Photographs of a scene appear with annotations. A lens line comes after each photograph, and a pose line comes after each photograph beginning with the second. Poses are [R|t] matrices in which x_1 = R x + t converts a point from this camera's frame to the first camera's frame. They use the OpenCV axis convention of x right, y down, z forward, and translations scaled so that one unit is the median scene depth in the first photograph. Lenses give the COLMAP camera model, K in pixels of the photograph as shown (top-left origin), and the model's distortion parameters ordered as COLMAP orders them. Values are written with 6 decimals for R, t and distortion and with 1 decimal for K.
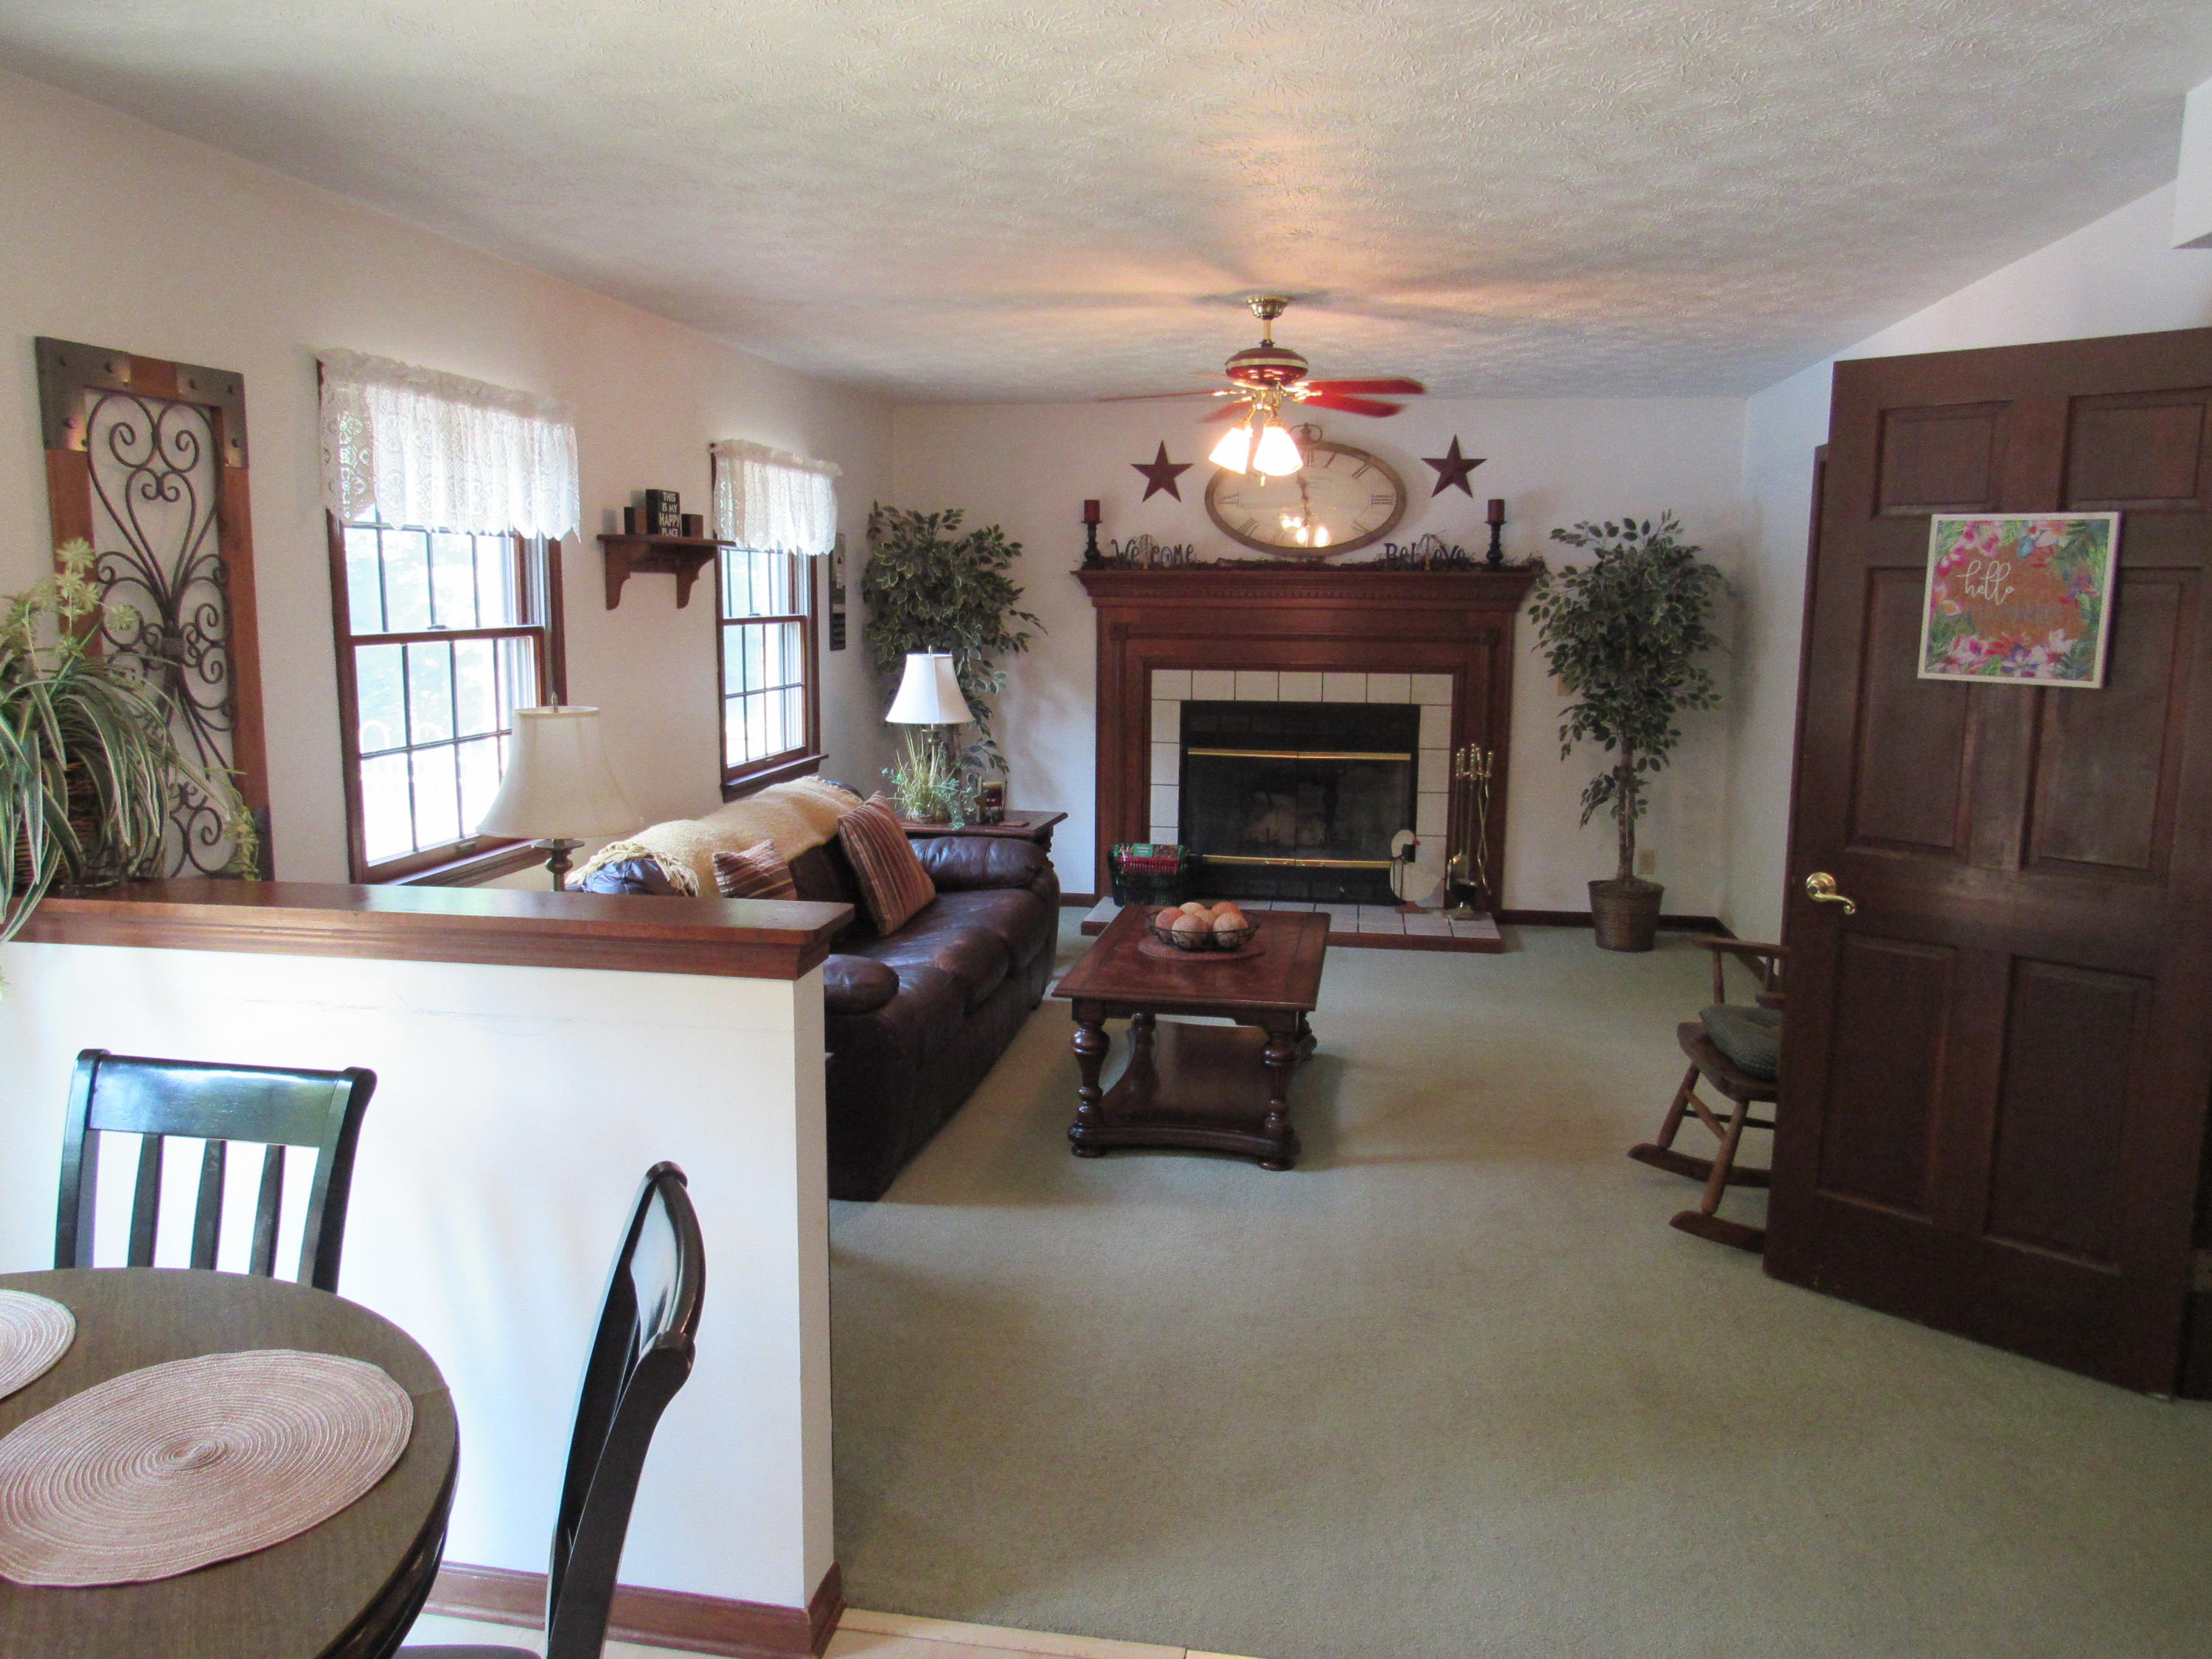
lens RADIAL K [[1579.5, 0, 1089.8], [0, 1579.5, 822.0], [0, 0, 1]] dist [-0.029260, 0.007333]
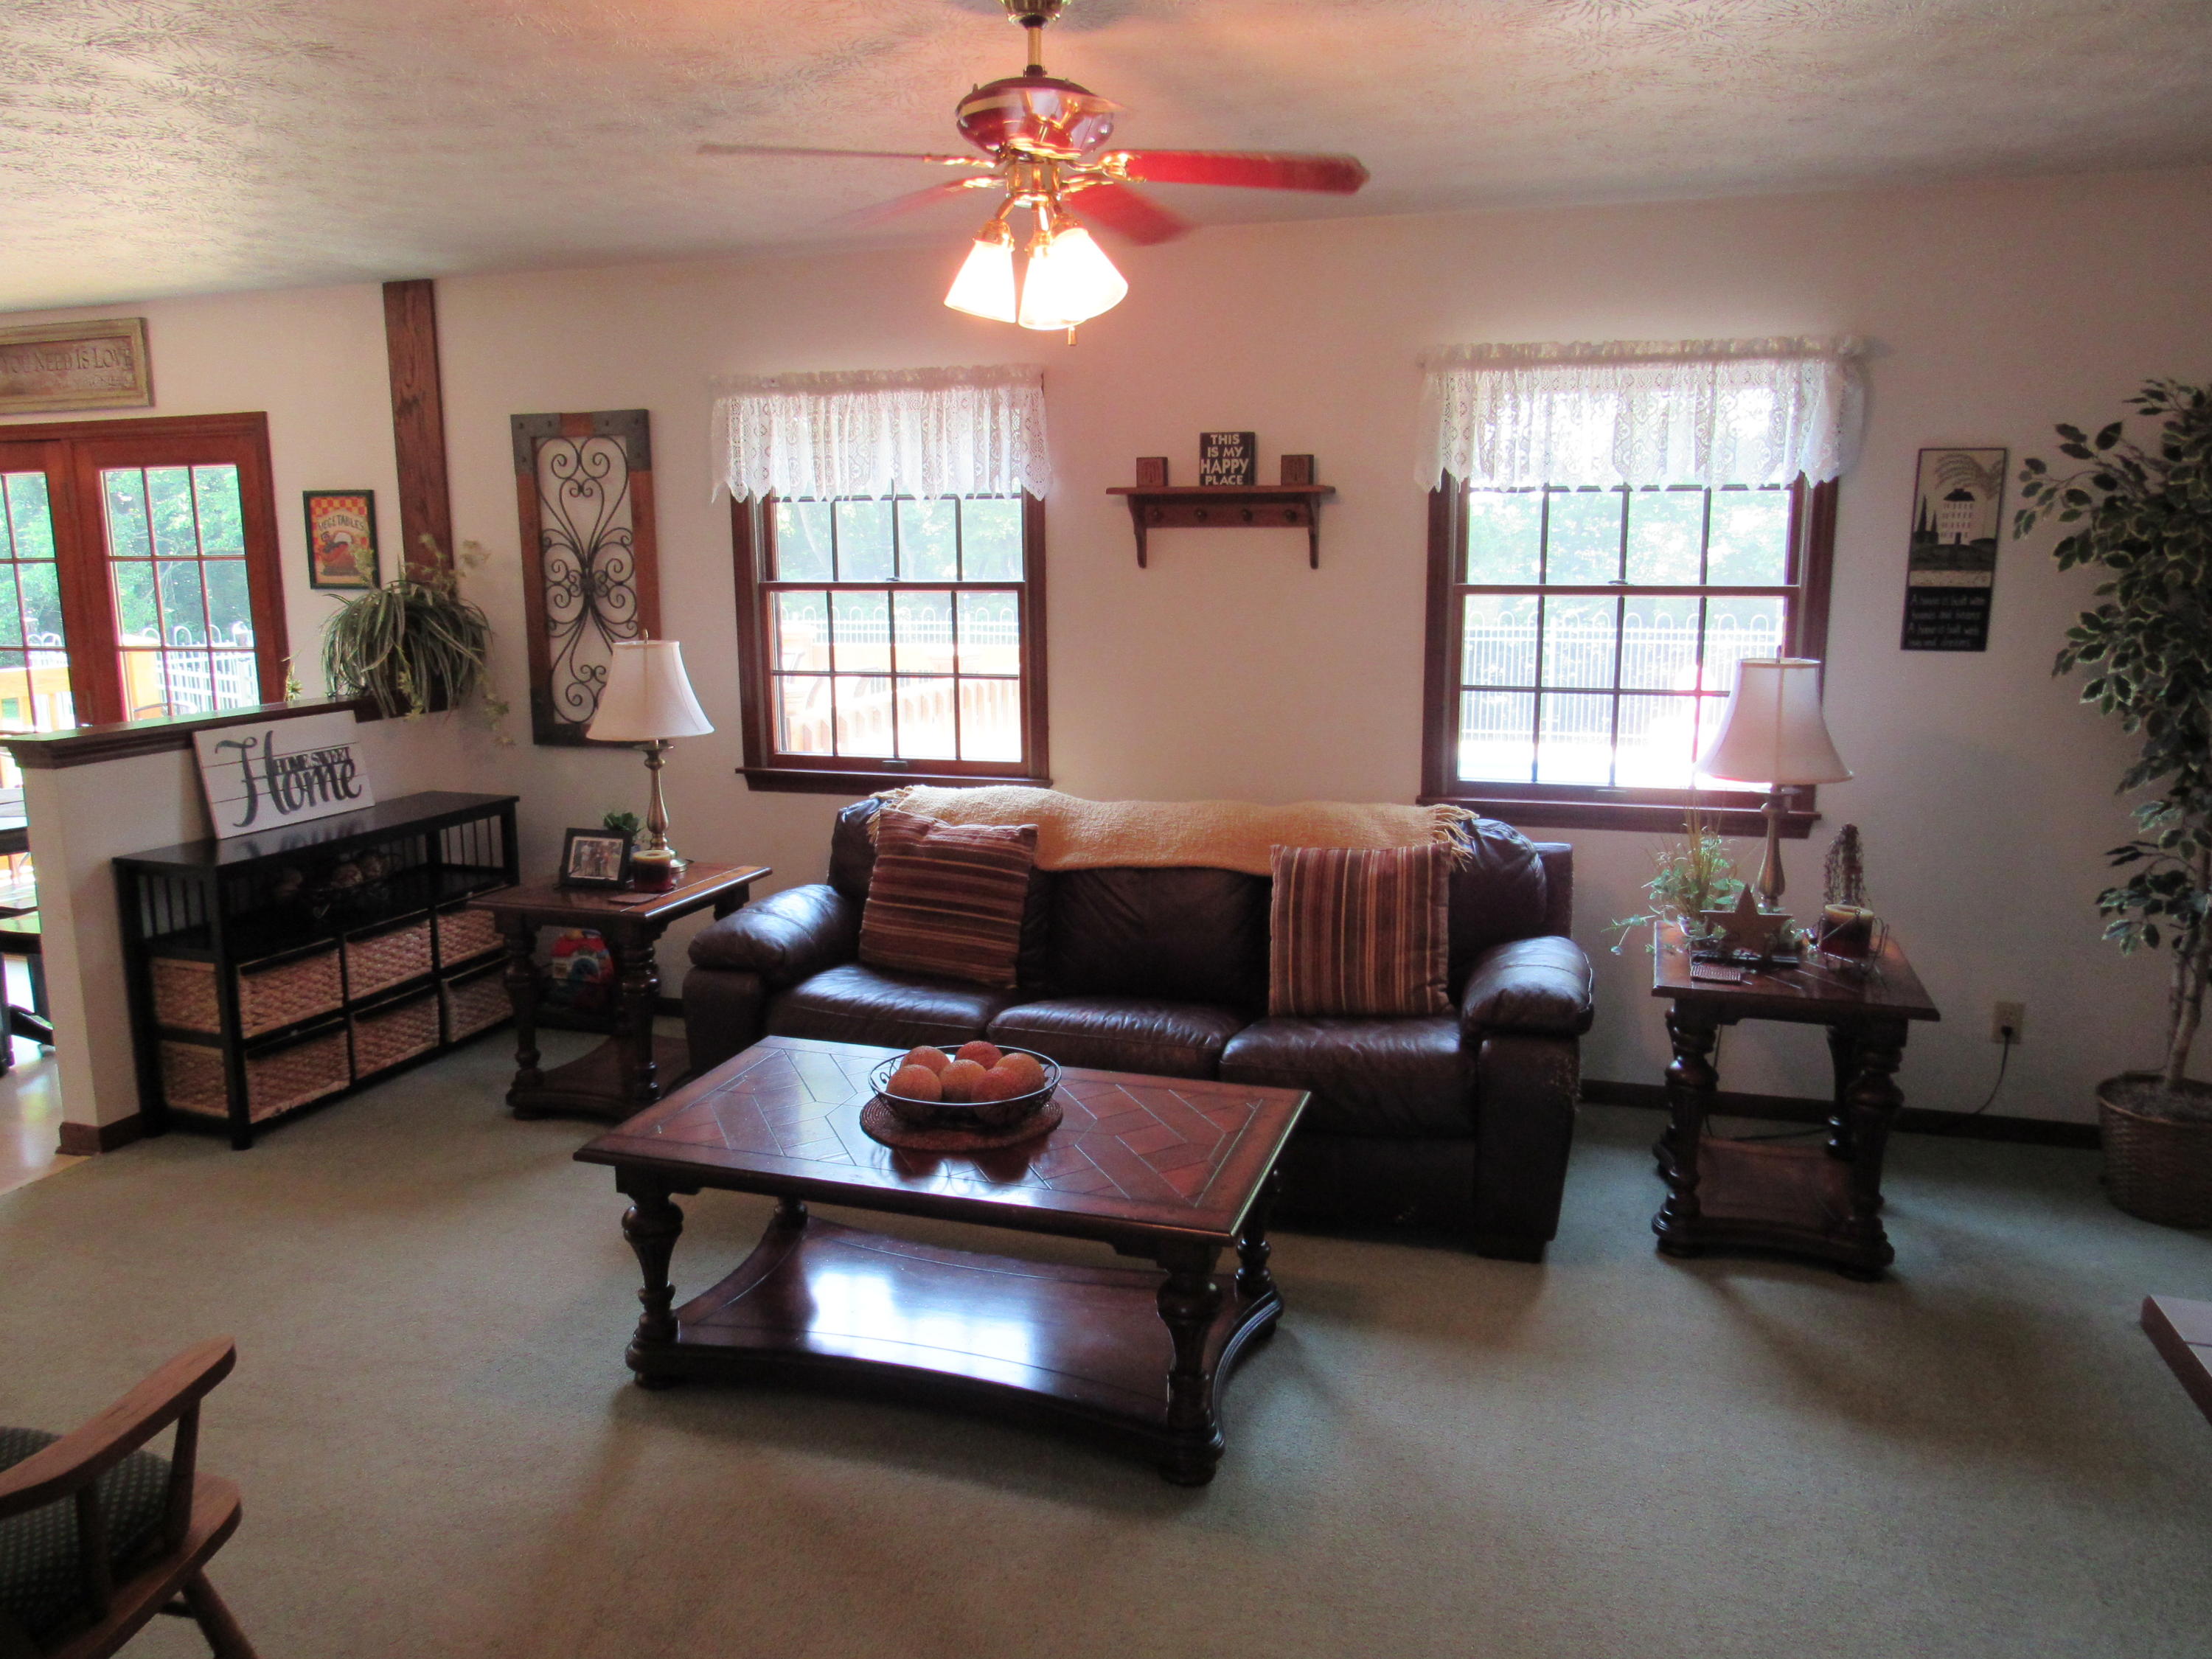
lens RADIAL K [[1579.4, 0, 1100.9], [0, 1579.4, 833.2], [0, 0, 1]] dist [-0.025362, 0.004030]
pose [[-0.122418, 0.175252, -0.976883, 0.474887], [-0.139243, 0.971518, 0.191739, -0.114990], [0.982662, 0.159496, -0.094528, 0.792050]]
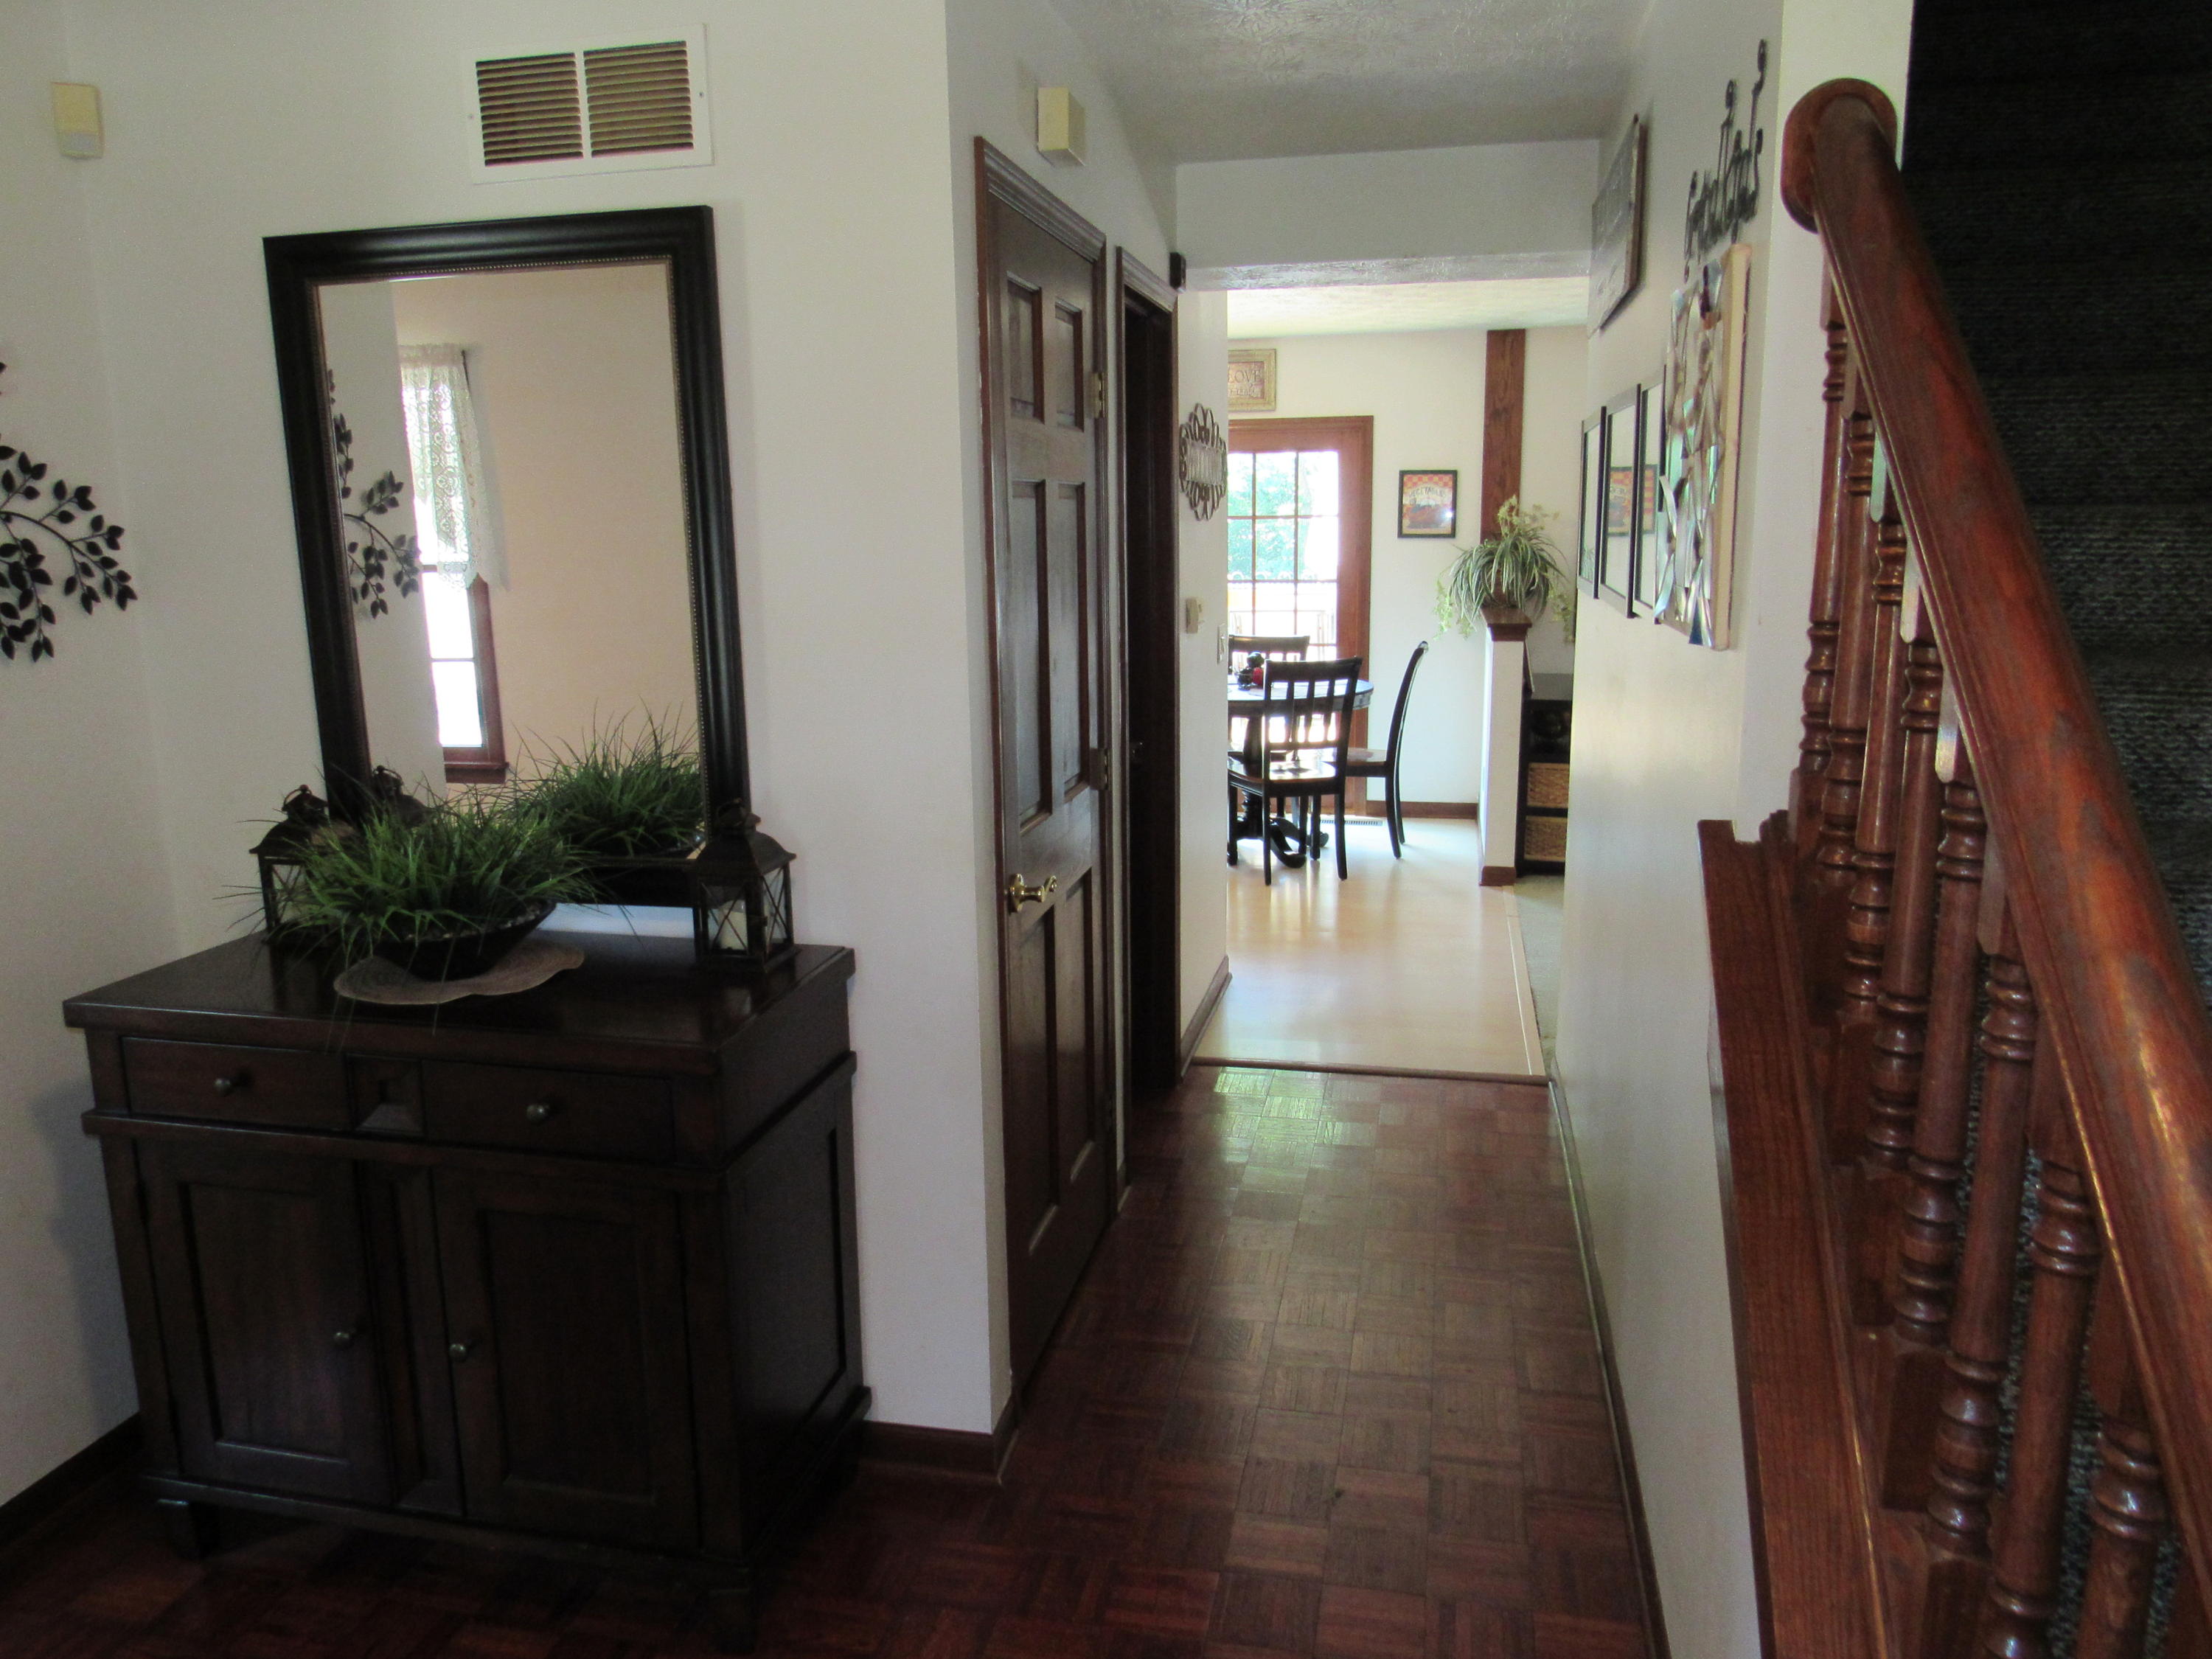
lens RADIAL K [[1579.5, 0, 1089.8], [0, 1579.5, 822.0], [0, 0, 1]] dist [-0.029260, 0.007333]
pose [[-0.034231, 0.189999, -0.981187, 0.931081], [-0.133128, 0.972147, 0.192893, -0.013846], [0.990508, 0.137226, -0.007983, 0.096255]]
